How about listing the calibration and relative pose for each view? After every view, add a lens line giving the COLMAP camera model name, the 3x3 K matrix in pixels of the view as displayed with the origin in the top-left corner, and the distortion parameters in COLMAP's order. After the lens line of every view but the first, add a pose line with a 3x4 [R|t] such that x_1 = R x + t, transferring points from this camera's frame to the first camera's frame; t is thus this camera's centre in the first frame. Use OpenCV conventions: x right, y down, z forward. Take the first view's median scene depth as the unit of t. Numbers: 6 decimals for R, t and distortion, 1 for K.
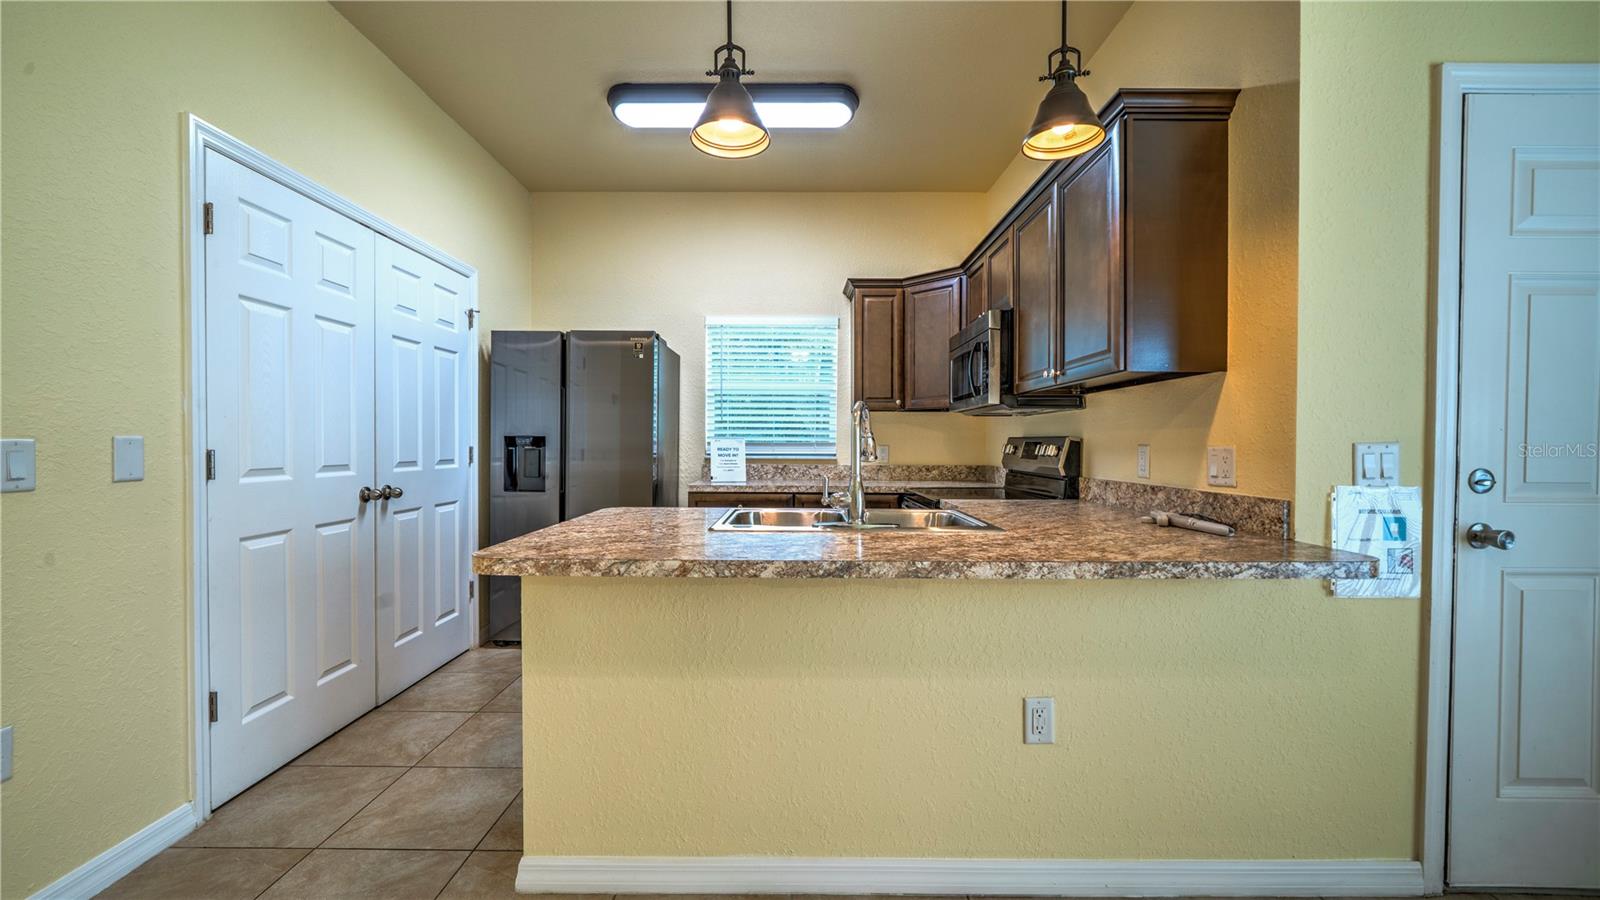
lens RADIAL K [[643.2, 0, 782.0], [0, 643.2, 451.2], [0, 0, 1]] dist [-0.002554, -0.000272]
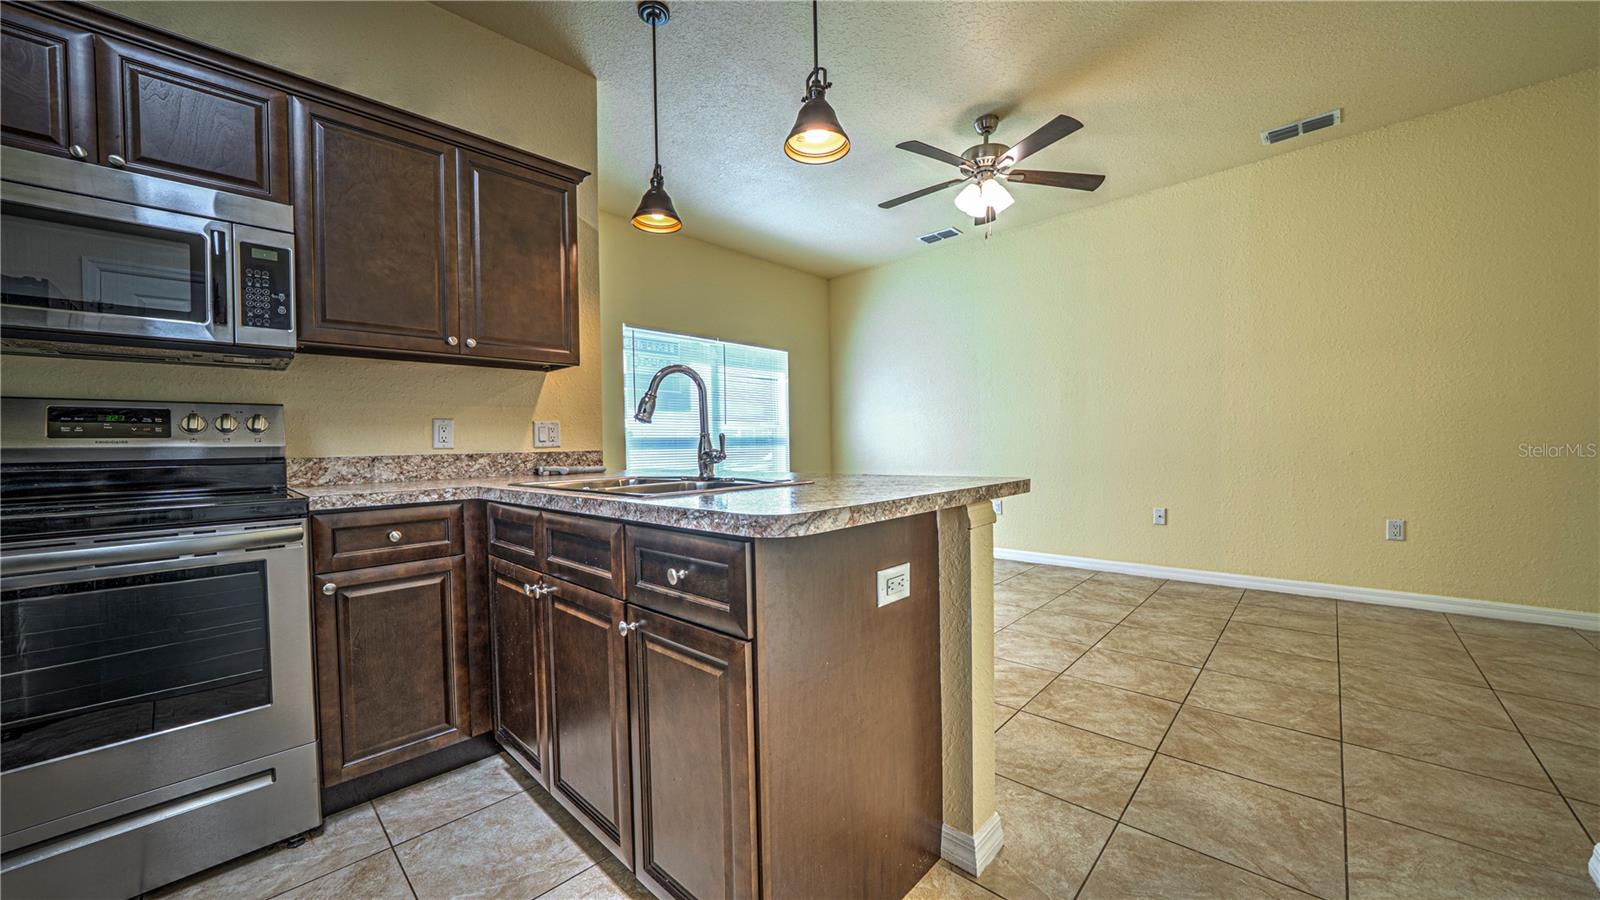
lens RADIAL K [[577.2, 0, 805.9], [0, 577.2, 437.3], [0, 0, 1]] dist [-0.007751, -0.000037]
pose [[-0.732630, 0.019138, 0.680358, -0.449534], [0.026063, 0.999660, -0.000054, 0.031257], [-0.680128, 0.017693, -0.732880, 1.061503]]
